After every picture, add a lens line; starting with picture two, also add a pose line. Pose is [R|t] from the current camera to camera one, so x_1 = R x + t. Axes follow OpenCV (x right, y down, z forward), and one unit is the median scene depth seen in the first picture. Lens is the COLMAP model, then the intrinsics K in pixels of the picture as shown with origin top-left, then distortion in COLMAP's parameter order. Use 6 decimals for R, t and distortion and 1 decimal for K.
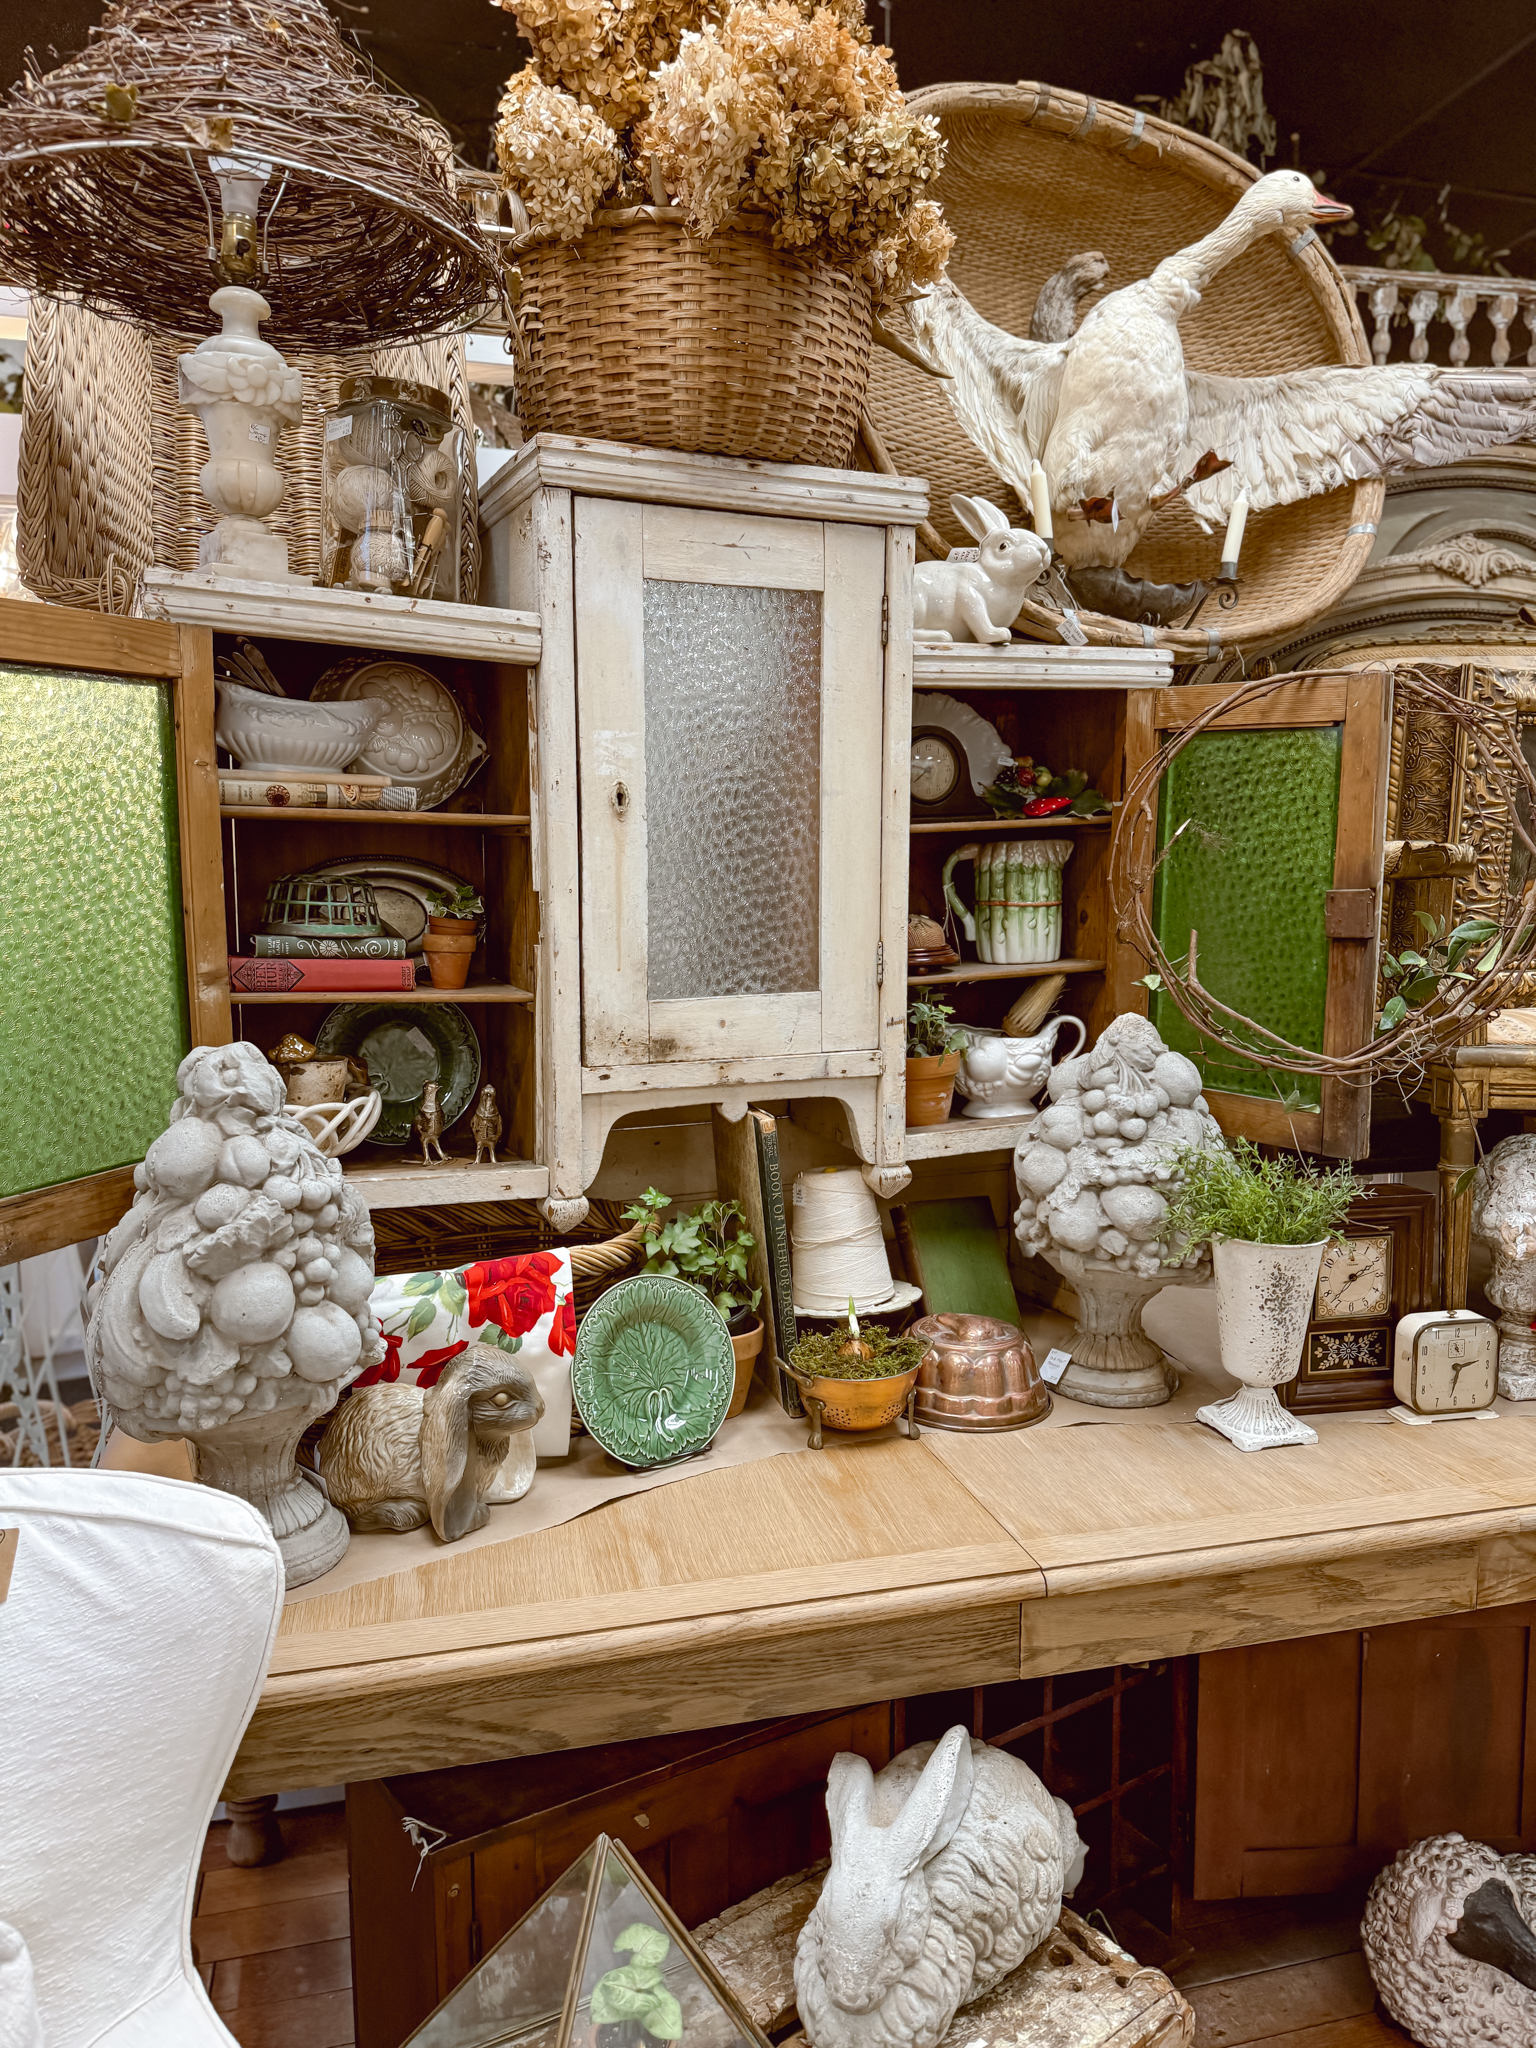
lens RADIAL K [[1408.7, 0, 762.2], [0, 1408.7, 1029.3], [0, 0, 1]] dist [0.089675, -0.141402]
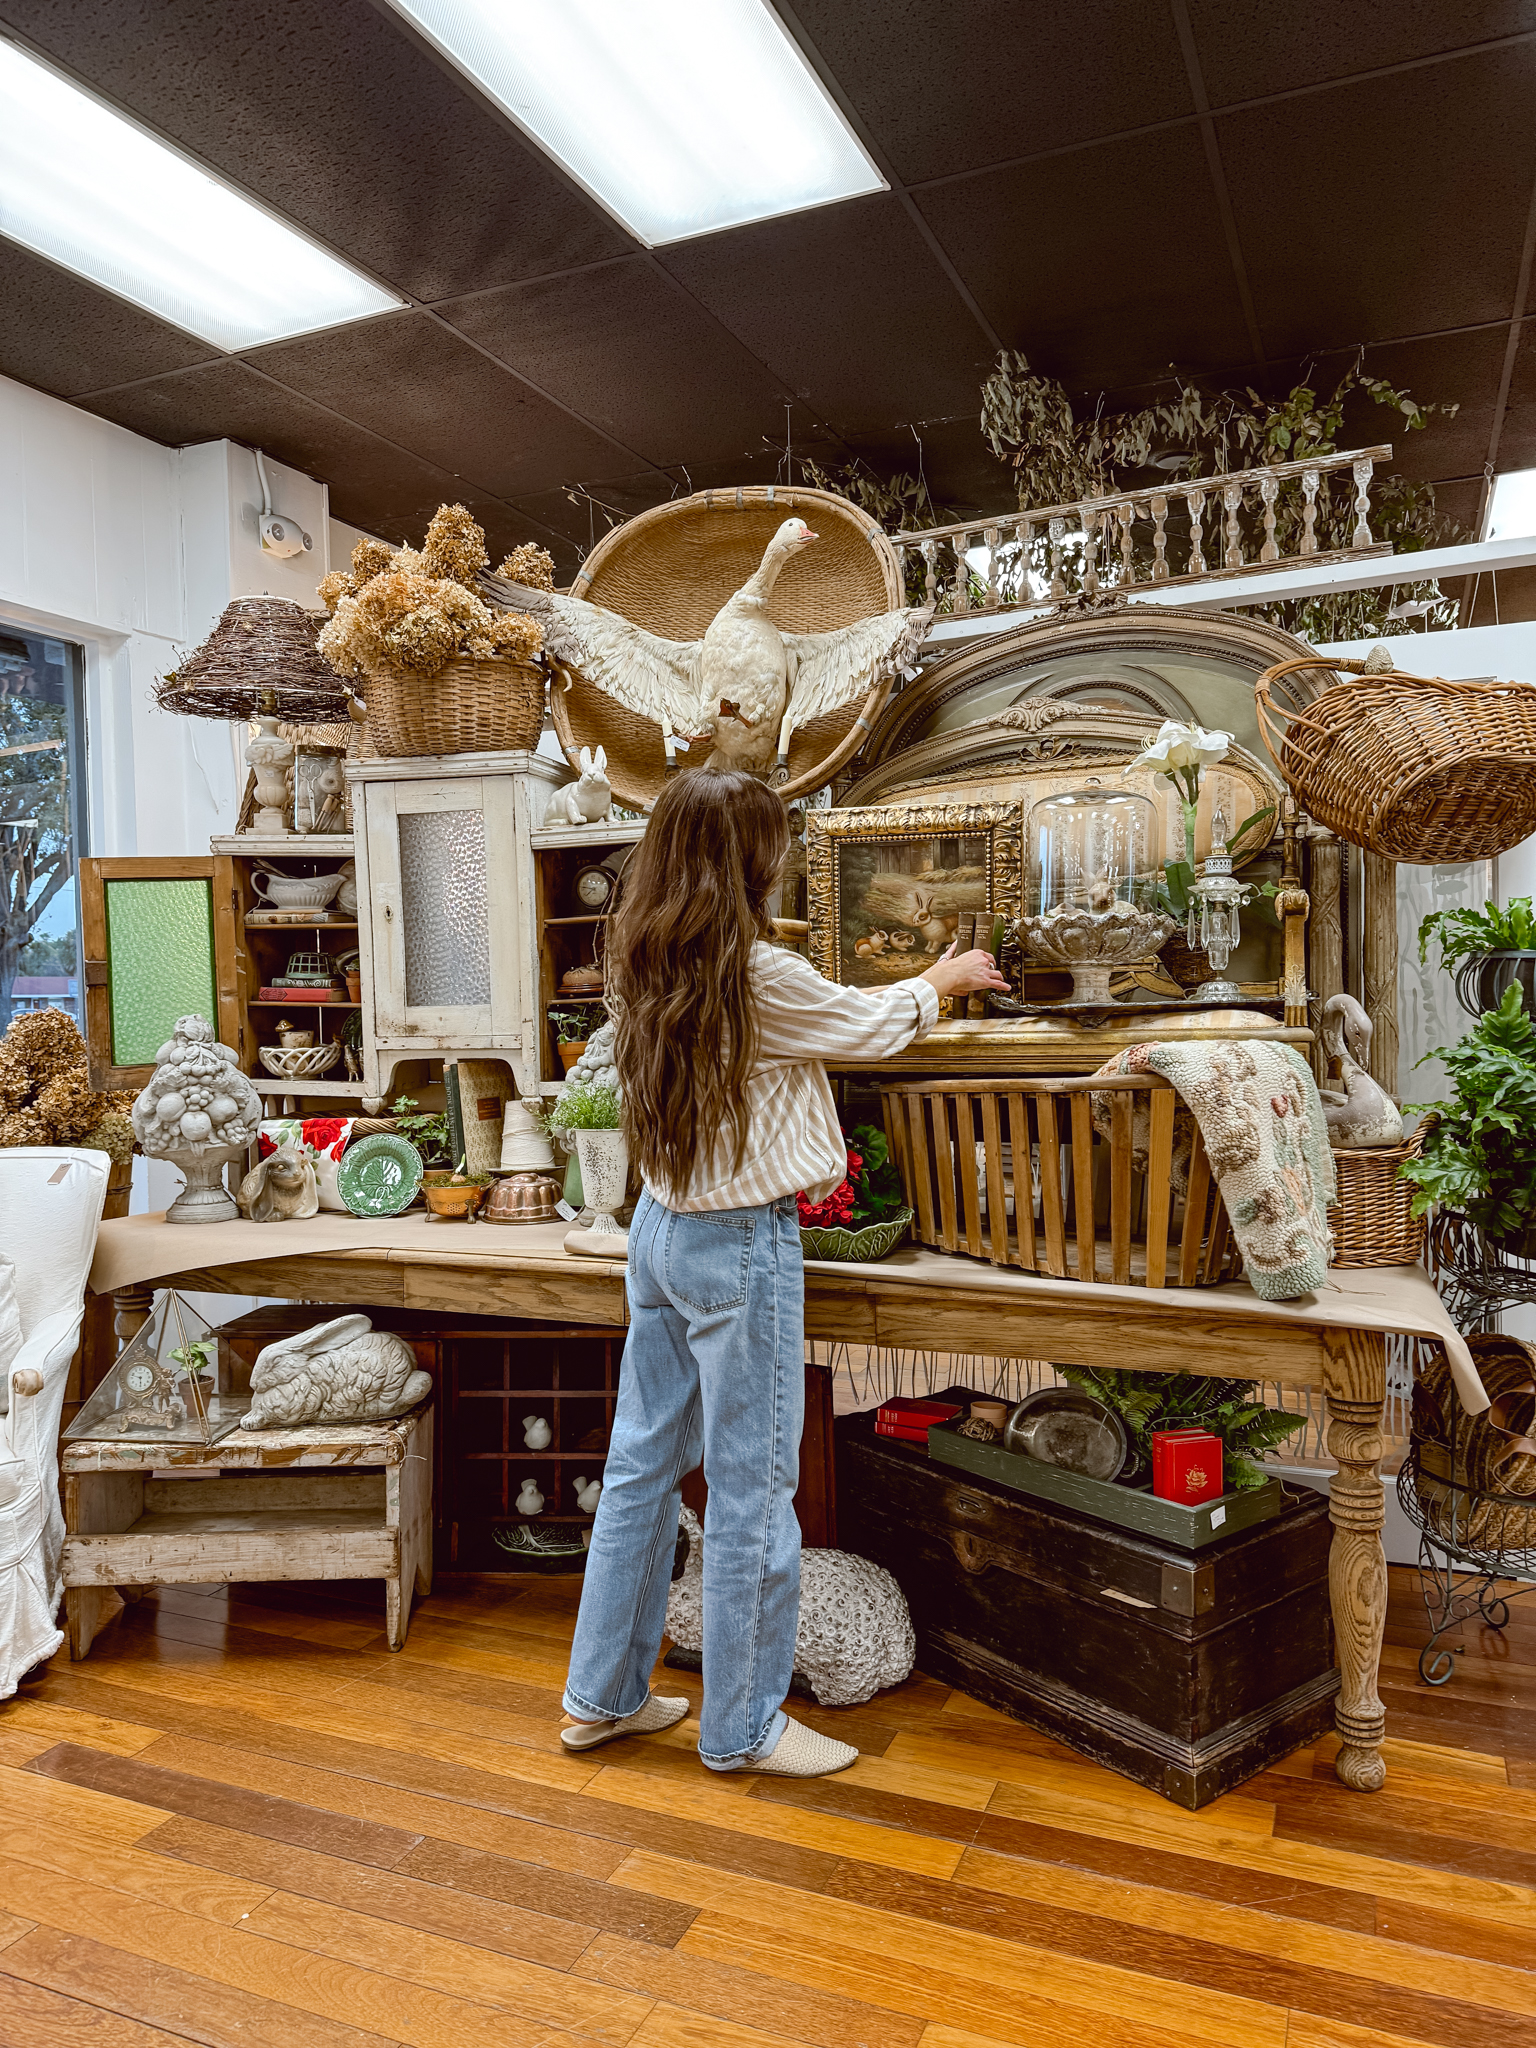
lens RADIAL K [[1408.7, 0, 762.2], [0, 1408.7, 1029.3], [0, 0, 1]] dist [0.089675, -0.141402]
pose [[0.791525, 0.004121, -0.611122, 1.605879], [-0.048982, 0.997188, -0.056717, 0.104897], [0.609170, 0.074827, 0.789502, -0.343224]]
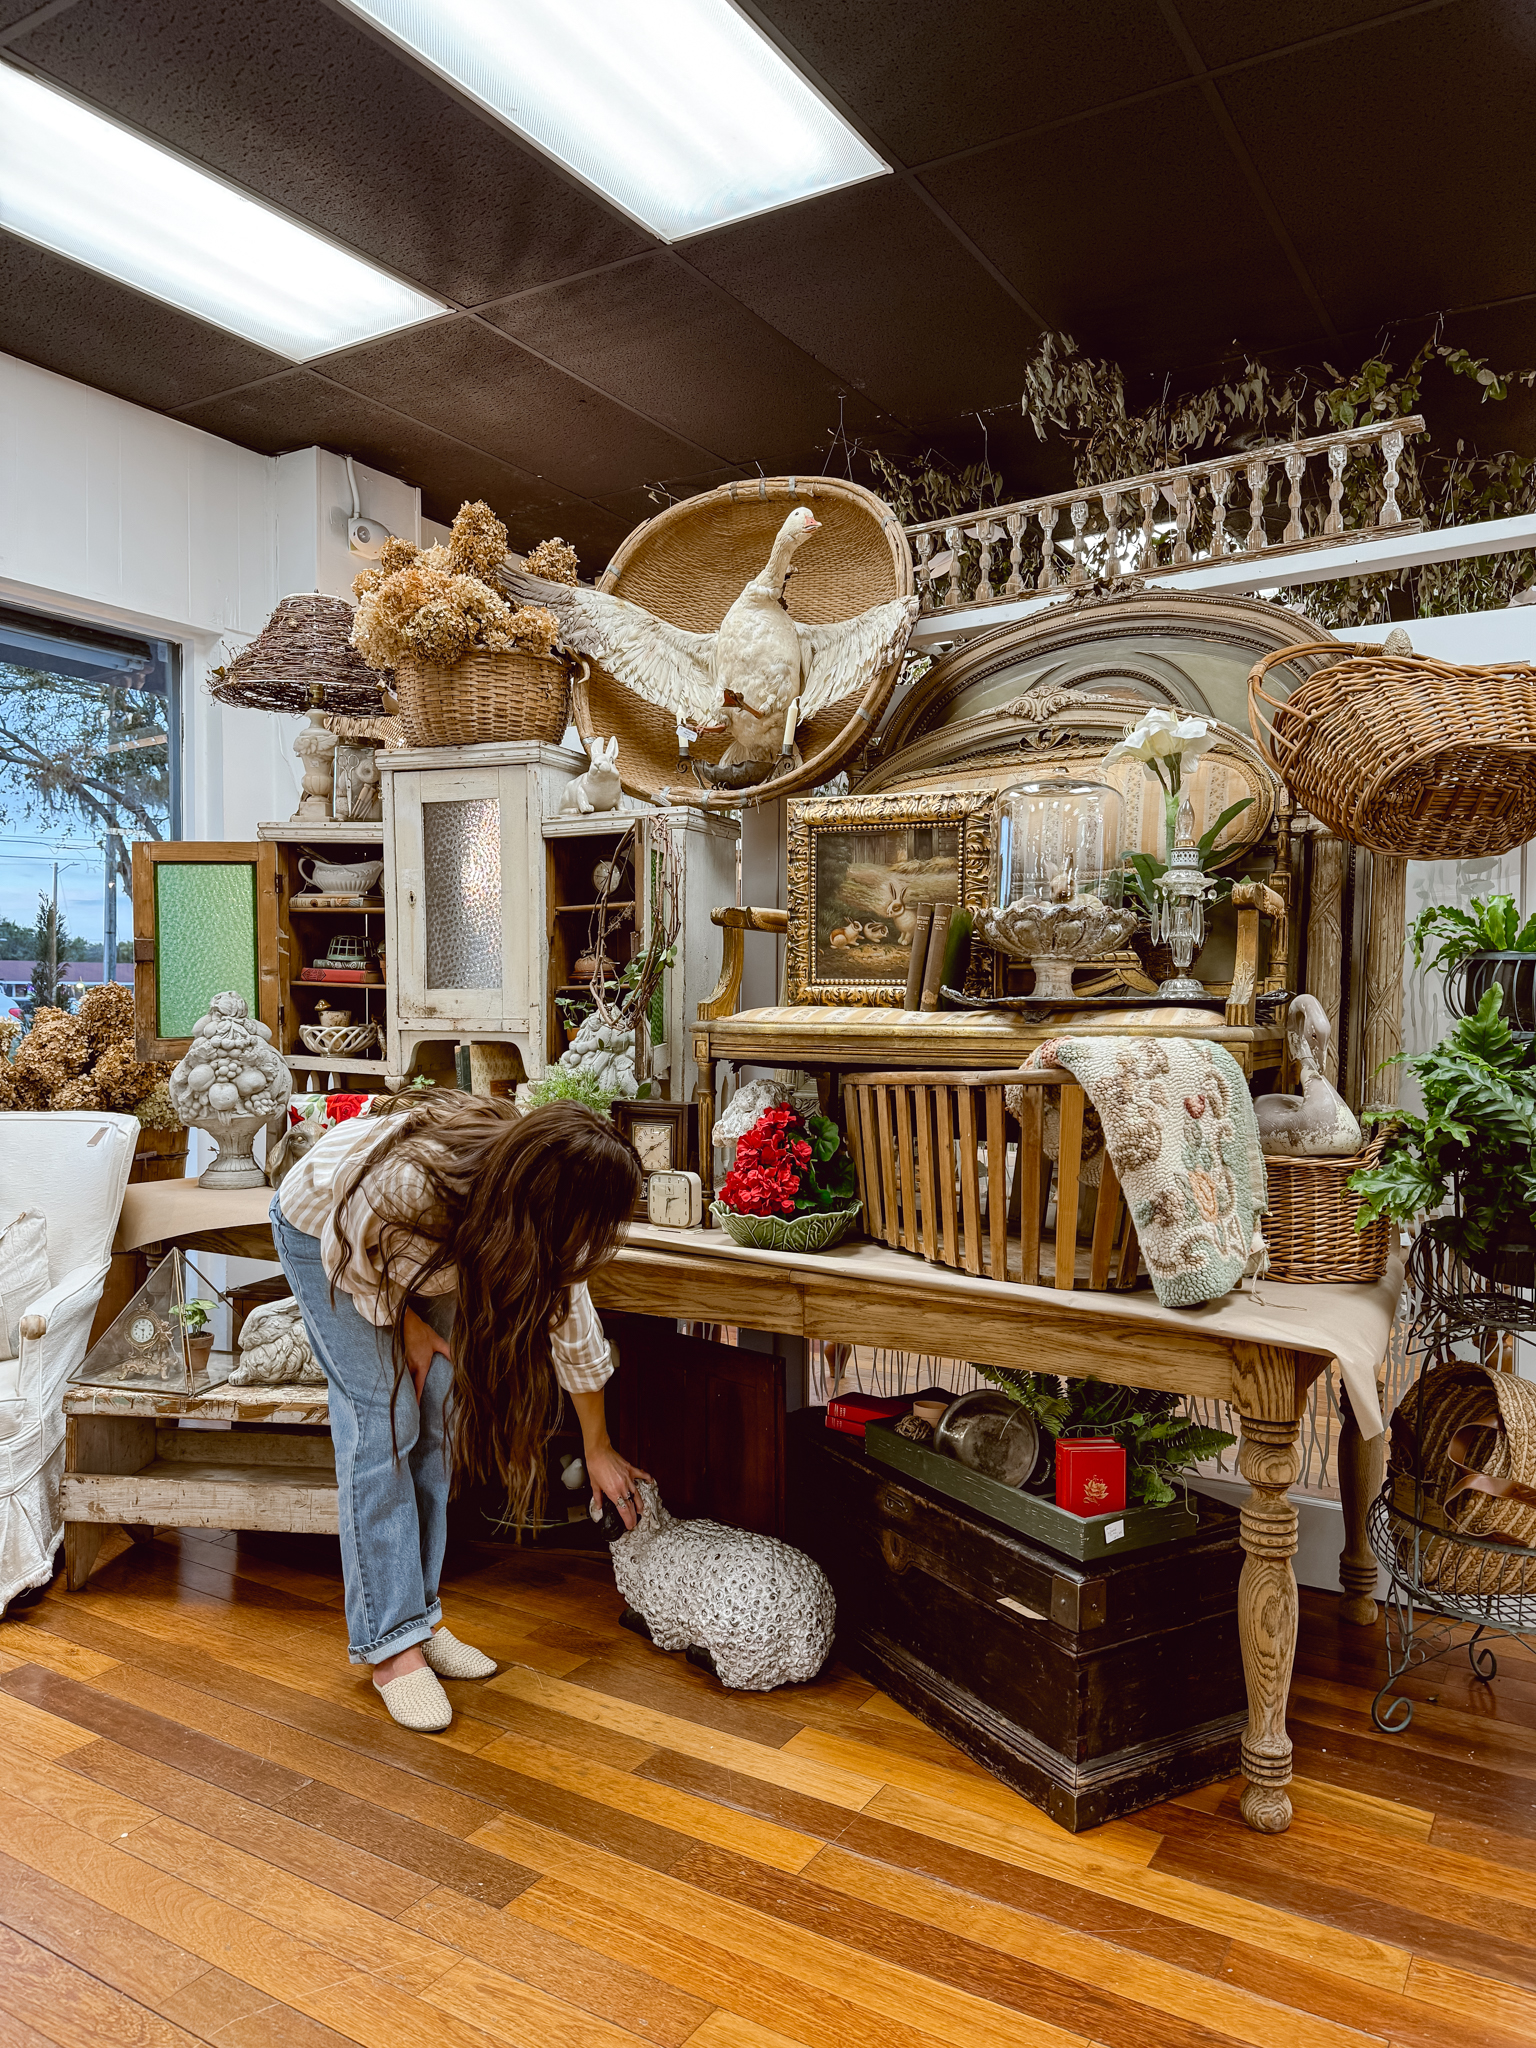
lens RADIAL K [[1412.8, 0, 772.9], [0, 1412.8, 1032.5], [0, 0, 1]] dist [0.099254, -0.159419]
pose [[0.700720, 0.024524, -0.713014, 1.828511], [-0.085074, 0.995150, -0.049379, 0.106737], [0.708346, 0.095260, 0.699408, -0.151350]]
